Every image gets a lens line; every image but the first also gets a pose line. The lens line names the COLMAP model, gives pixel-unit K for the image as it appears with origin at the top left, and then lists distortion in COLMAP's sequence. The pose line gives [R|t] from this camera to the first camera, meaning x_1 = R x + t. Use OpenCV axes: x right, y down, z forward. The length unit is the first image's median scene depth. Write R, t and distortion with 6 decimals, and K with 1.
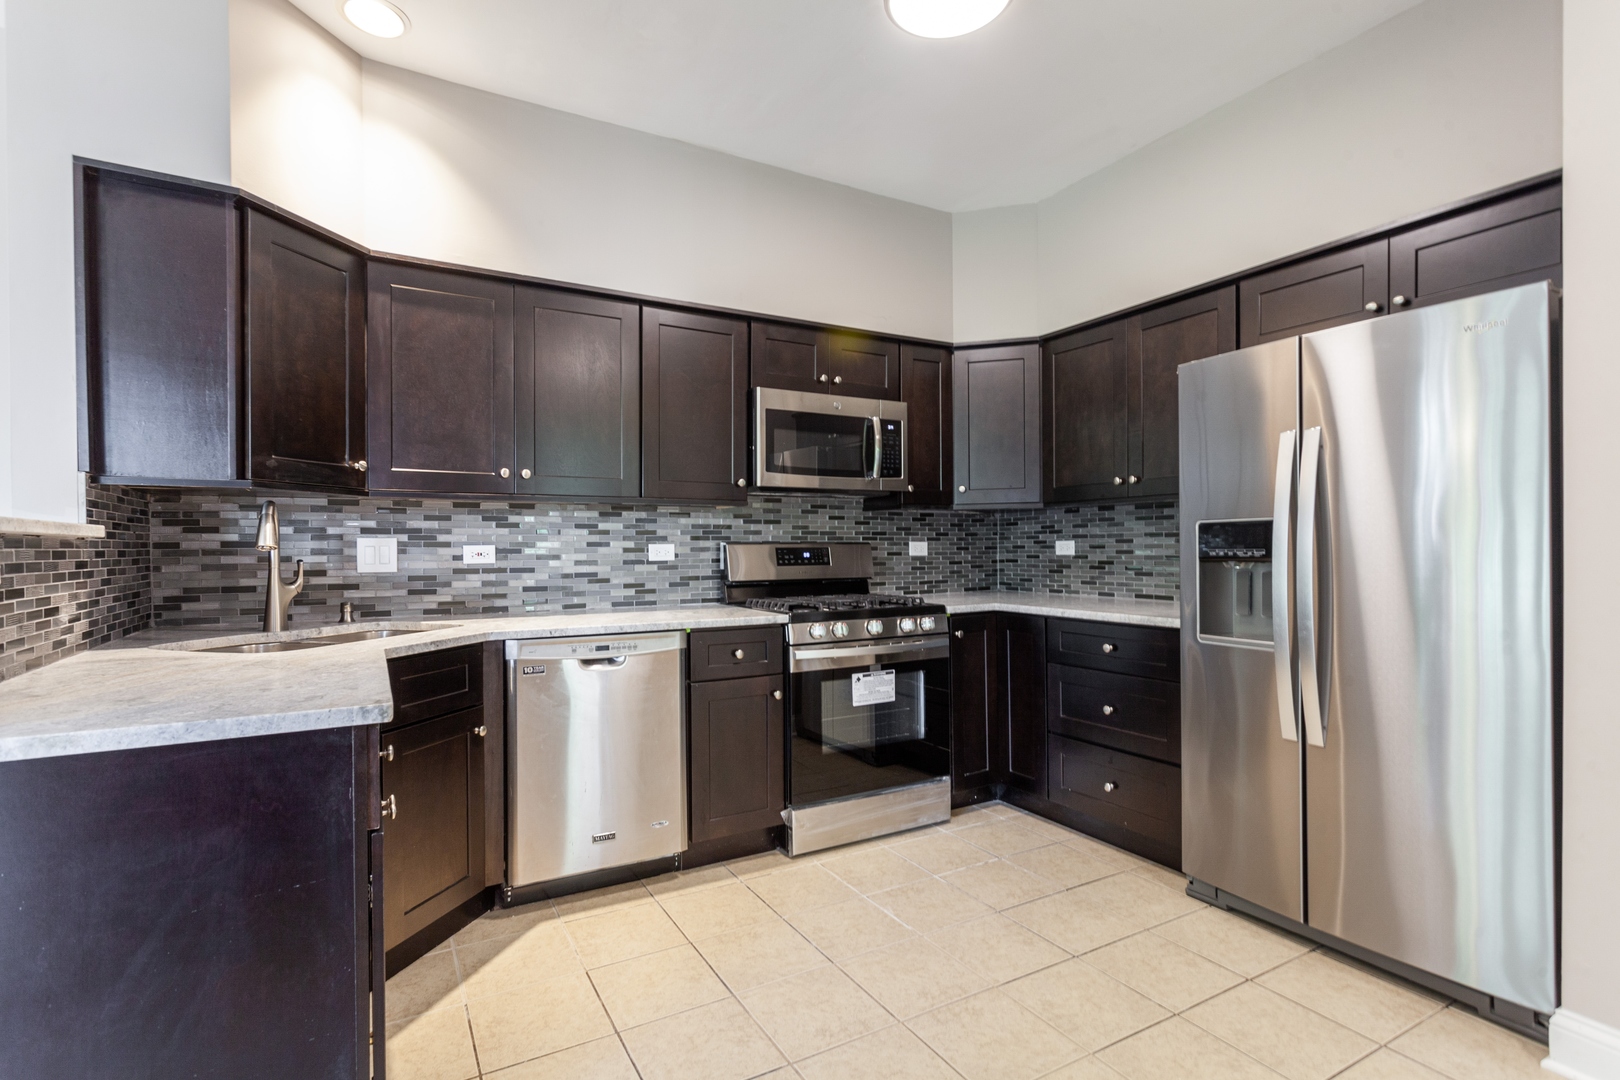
lens RADIAL K [[764.9, 0, 794.5], [0, 764.9, 553.6], [0, 0, 1]] dist [0.005964, -0.000150]
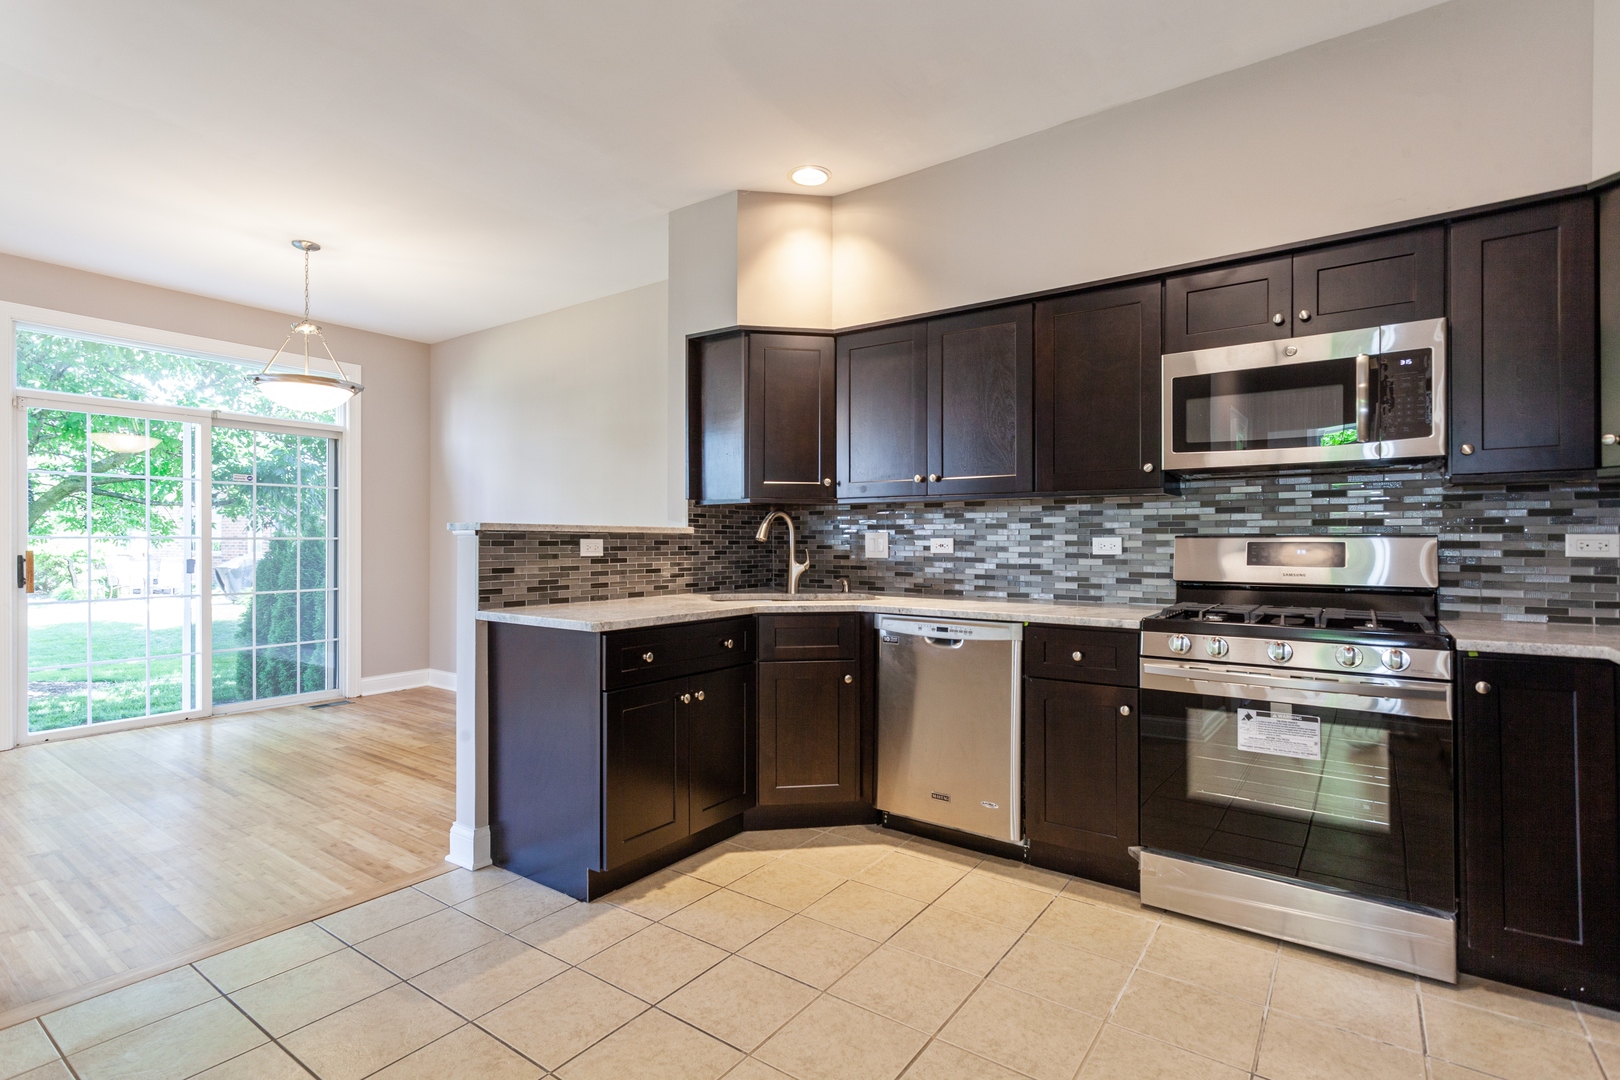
lens RADIAL K [[794.7, 0, 810.0], [0, 794.7, 540.0], [0, 0, 1]] dist [0.002220, 0.000131]
pose [[0.421053, 0.004810, -0.907023, 0.580878], [-0.011421, 0.999935, 0.000001, -0.005085], [0.906964, 0.010358, 0.421080, 0.259984]]
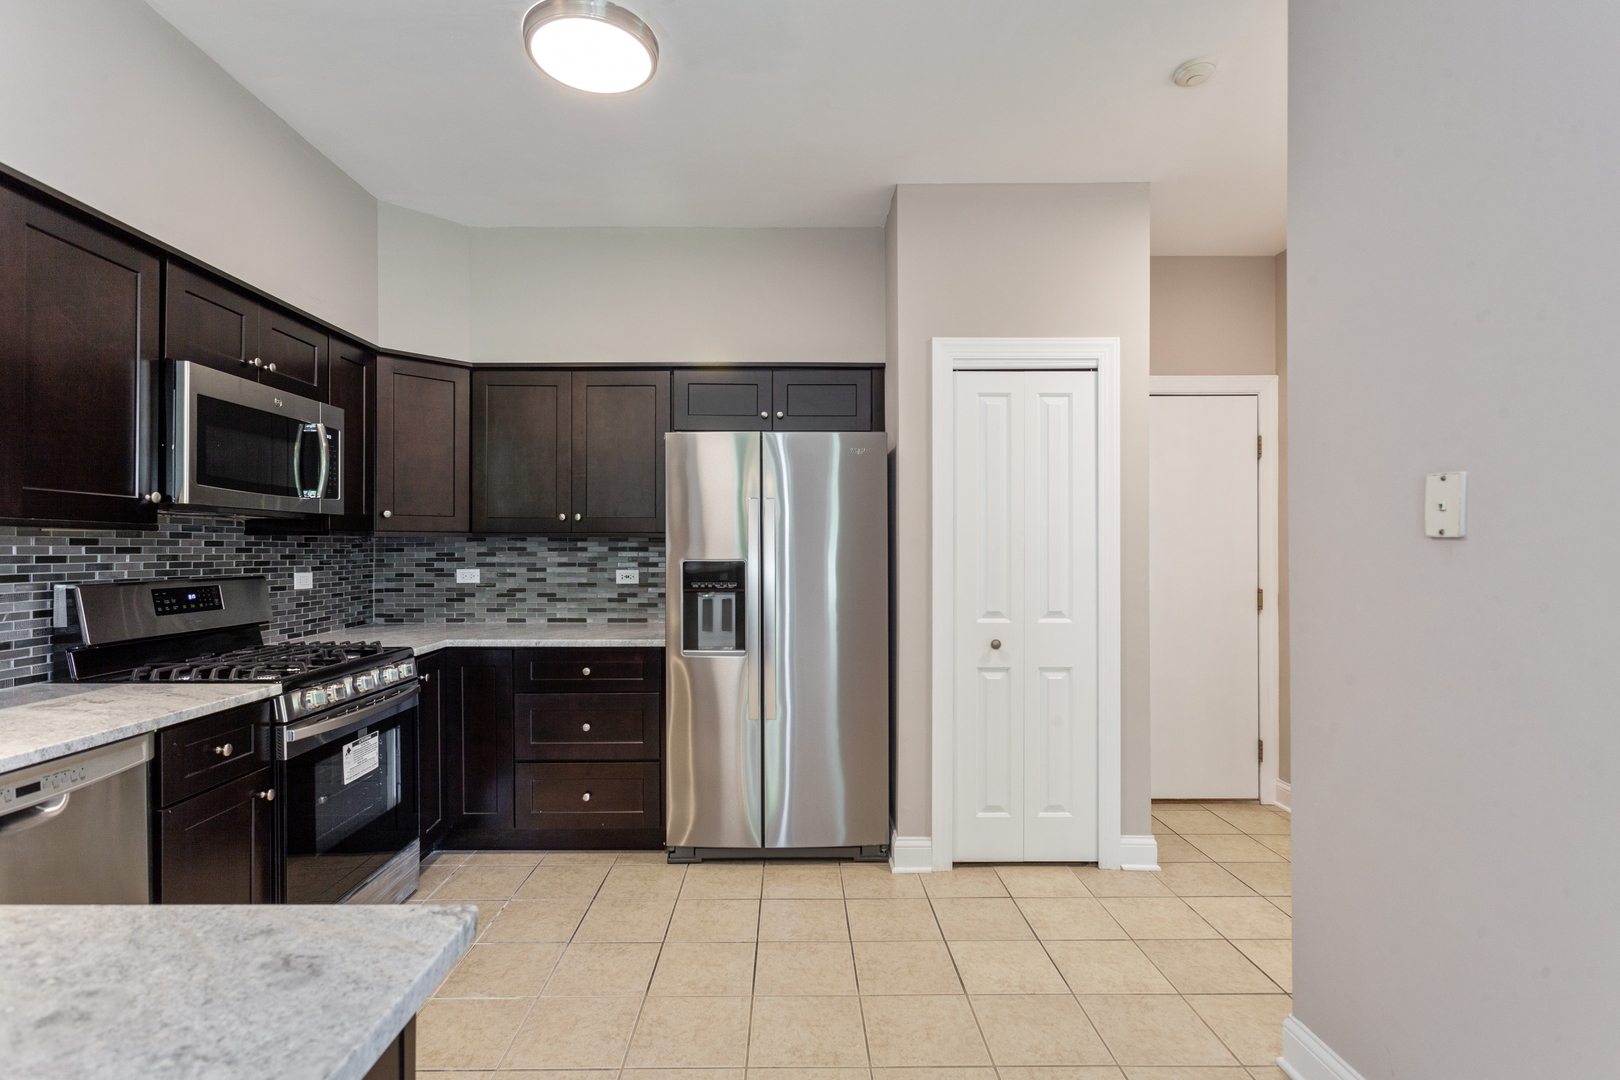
lens RADIAL K [[764.9, 0, 794.5], [0, 764.9, 553.6], [0, 0, 1]] dist [0.005964, -0.000150]
pose [[0.487066, 0.002034, 0.873363, -0.375107], [0.005641, 0.999969, -0.005475, -0.035301], [-0.873347, 0.007593, 0.487040, 0.180602]]
